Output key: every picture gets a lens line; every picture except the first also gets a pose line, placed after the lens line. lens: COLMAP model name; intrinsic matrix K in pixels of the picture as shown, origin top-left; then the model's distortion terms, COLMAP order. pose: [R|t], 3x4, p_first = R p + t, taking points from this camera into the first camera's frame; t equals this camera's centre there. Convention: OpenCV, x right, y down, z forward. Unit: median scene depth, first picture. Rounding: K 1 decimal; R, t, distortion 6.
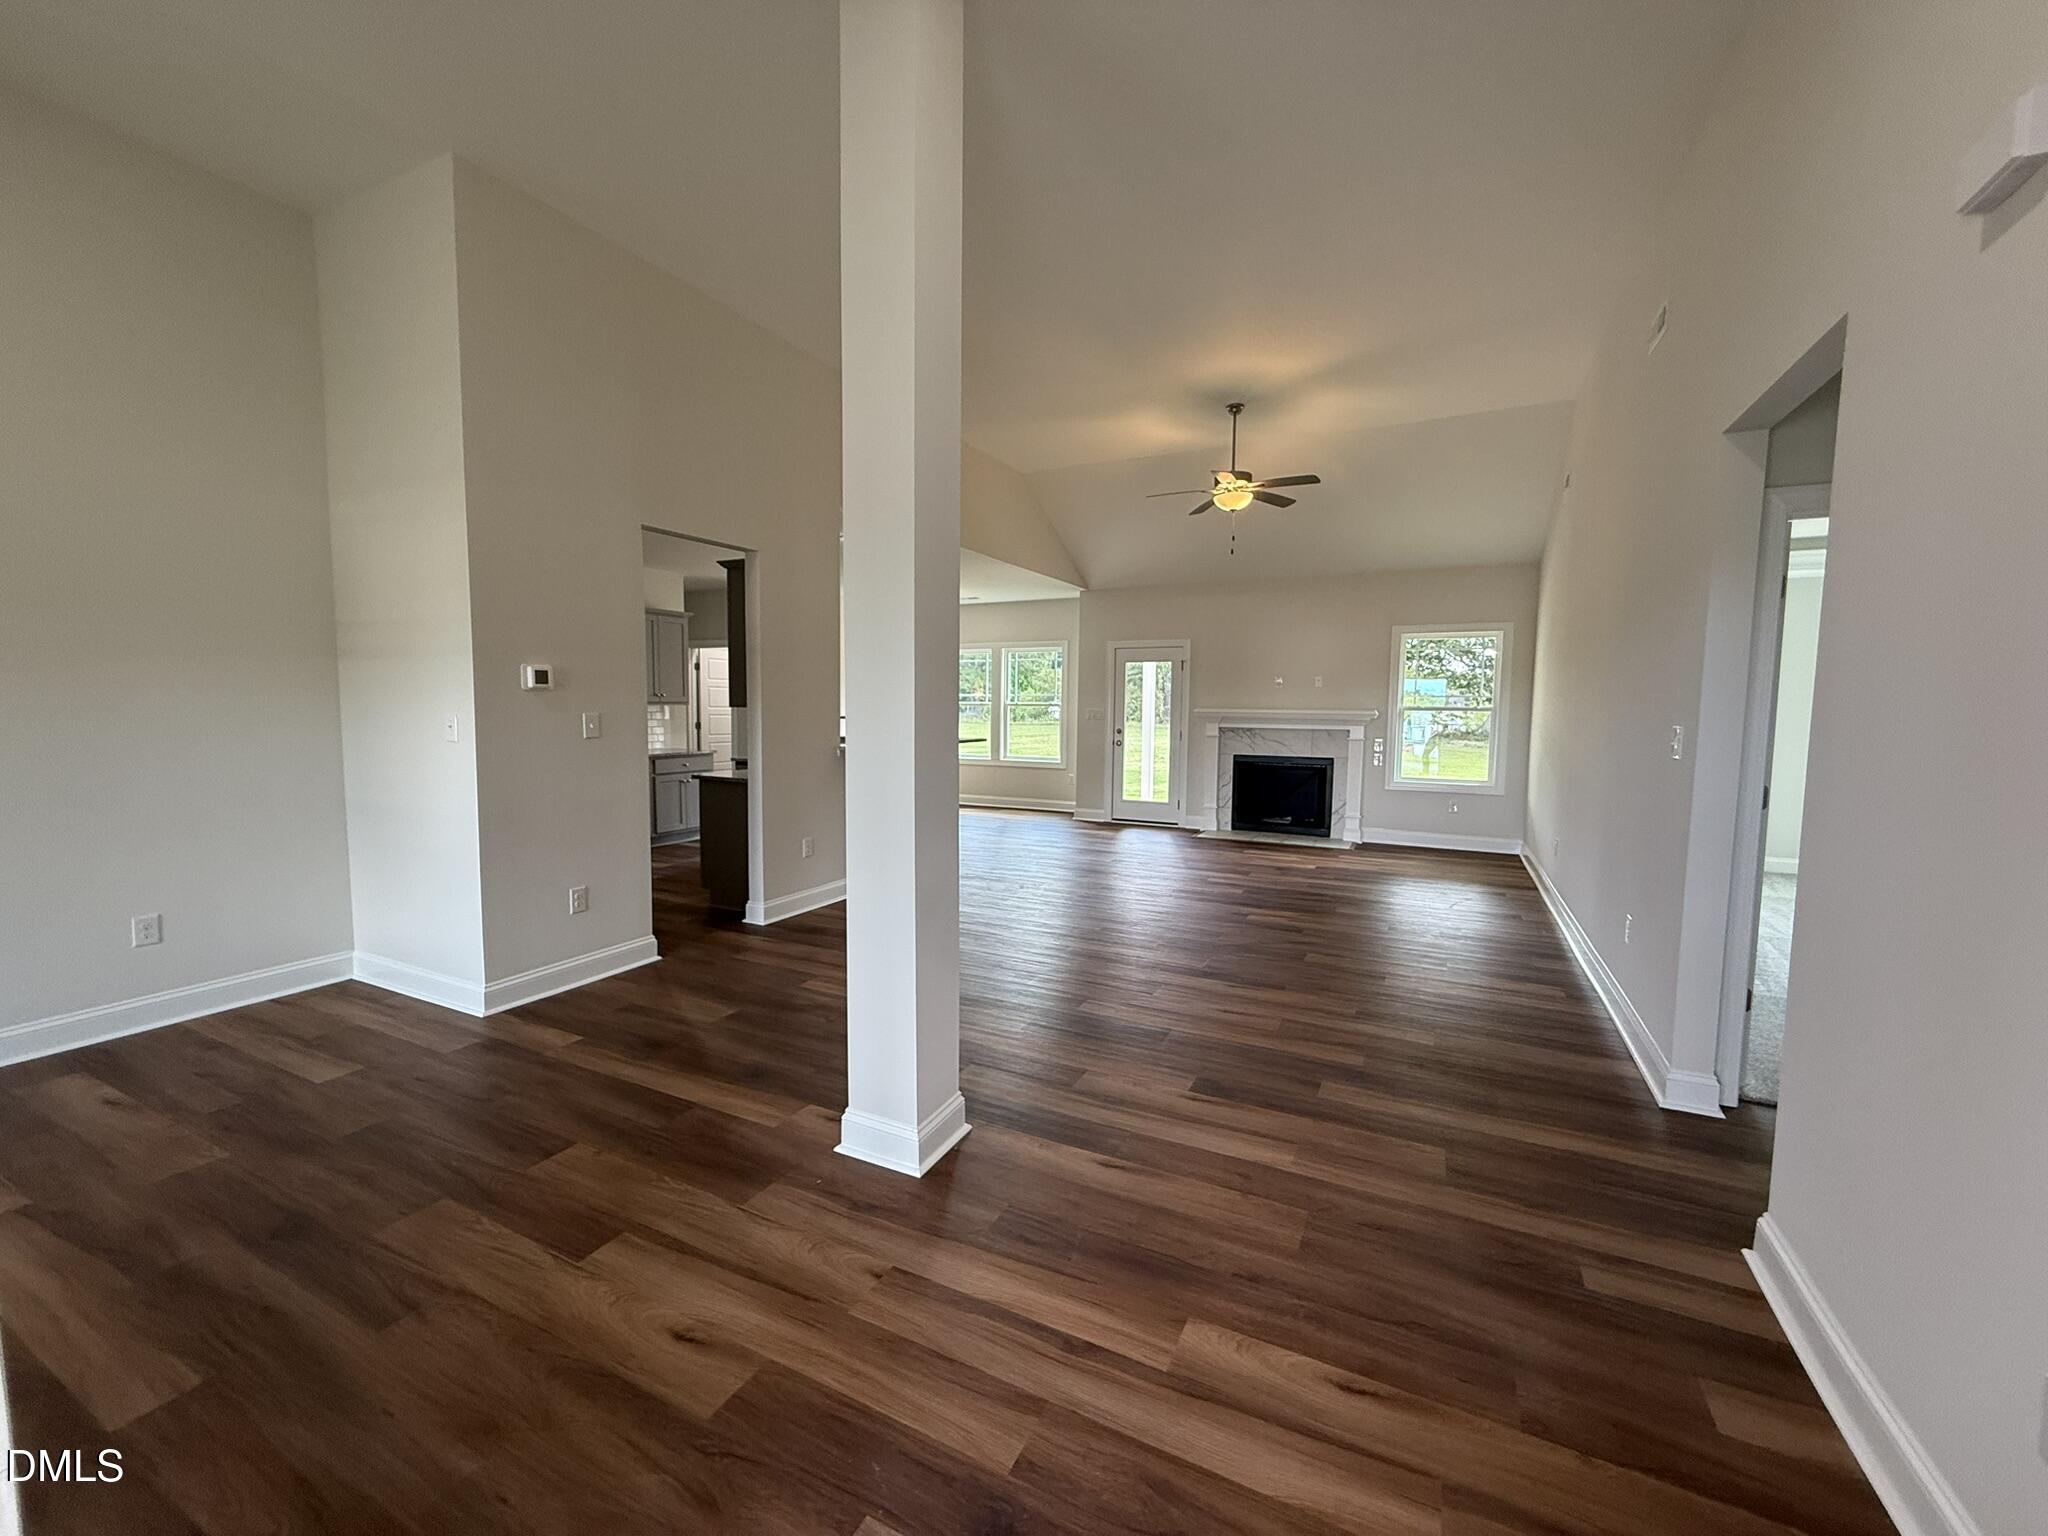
lens RADIAL K [[817.9, 0, 1018.0], [0, 817.9, 771.7], [0, 0, 1]] dist [-0.000794, 0.000106]
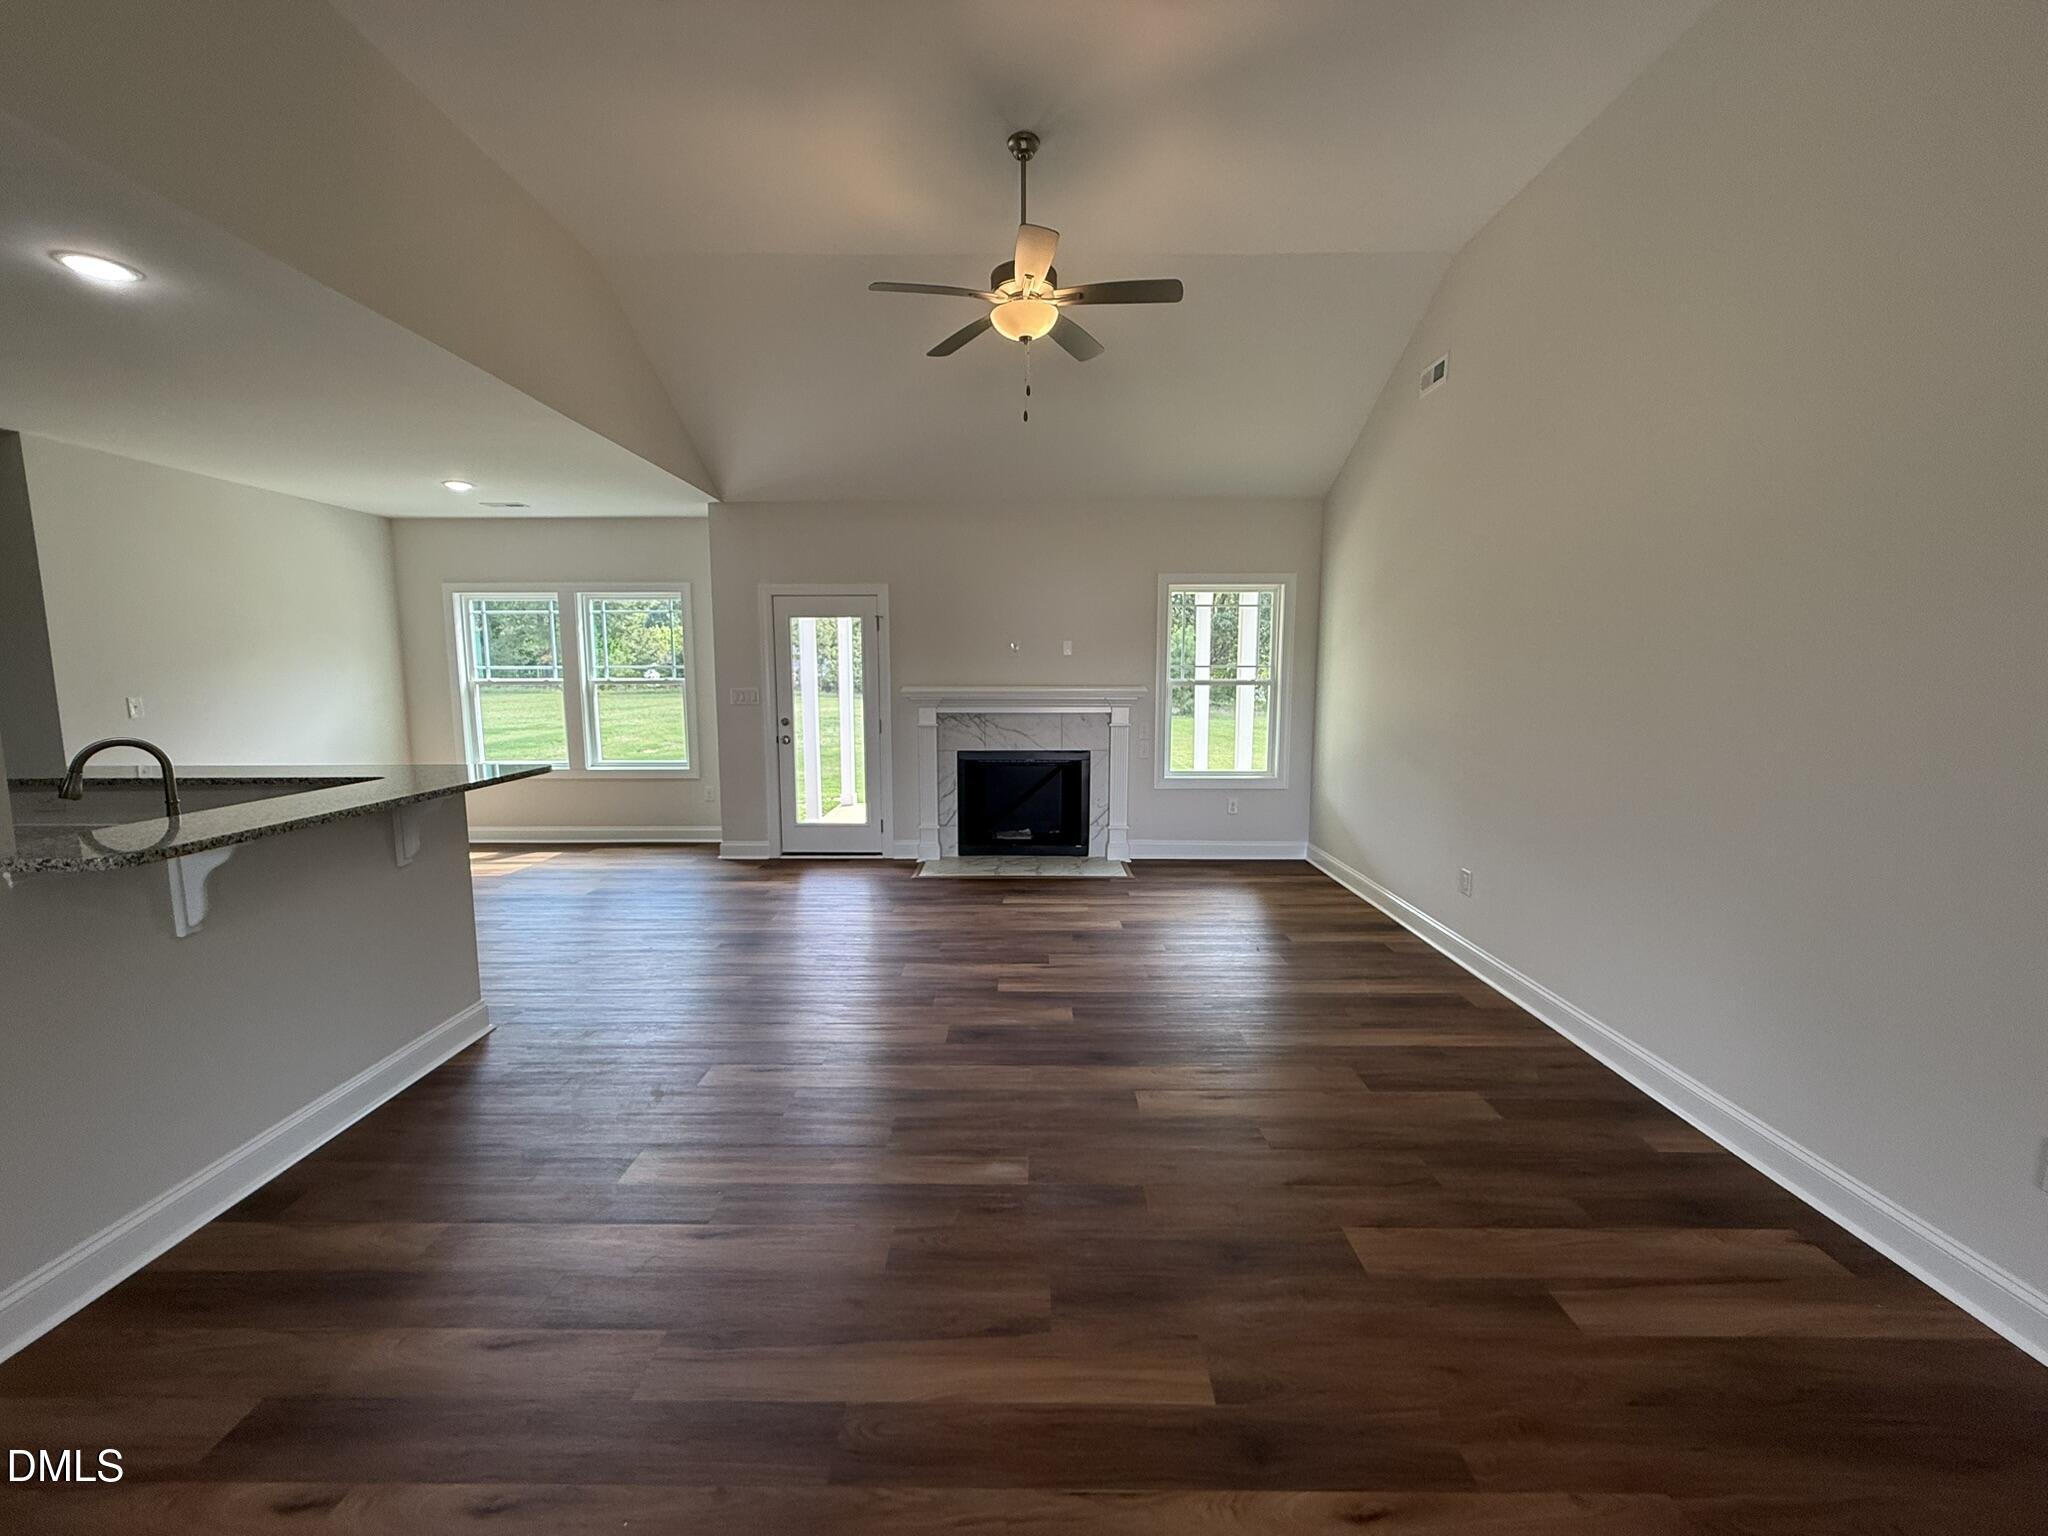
lens RADIAL K [[817.9, 0, 1018.0], [0, 817.9, 771.7], [0, 0, 1]] dist [-0.000794, 0.000106]
pose [[0.894025, -0.067000, 0.442979, -0.004156], [0.046064, 0.997261, 0.057866, -0.043381], [-0.445643, -0.031328, 0.894662, 0.358273]]
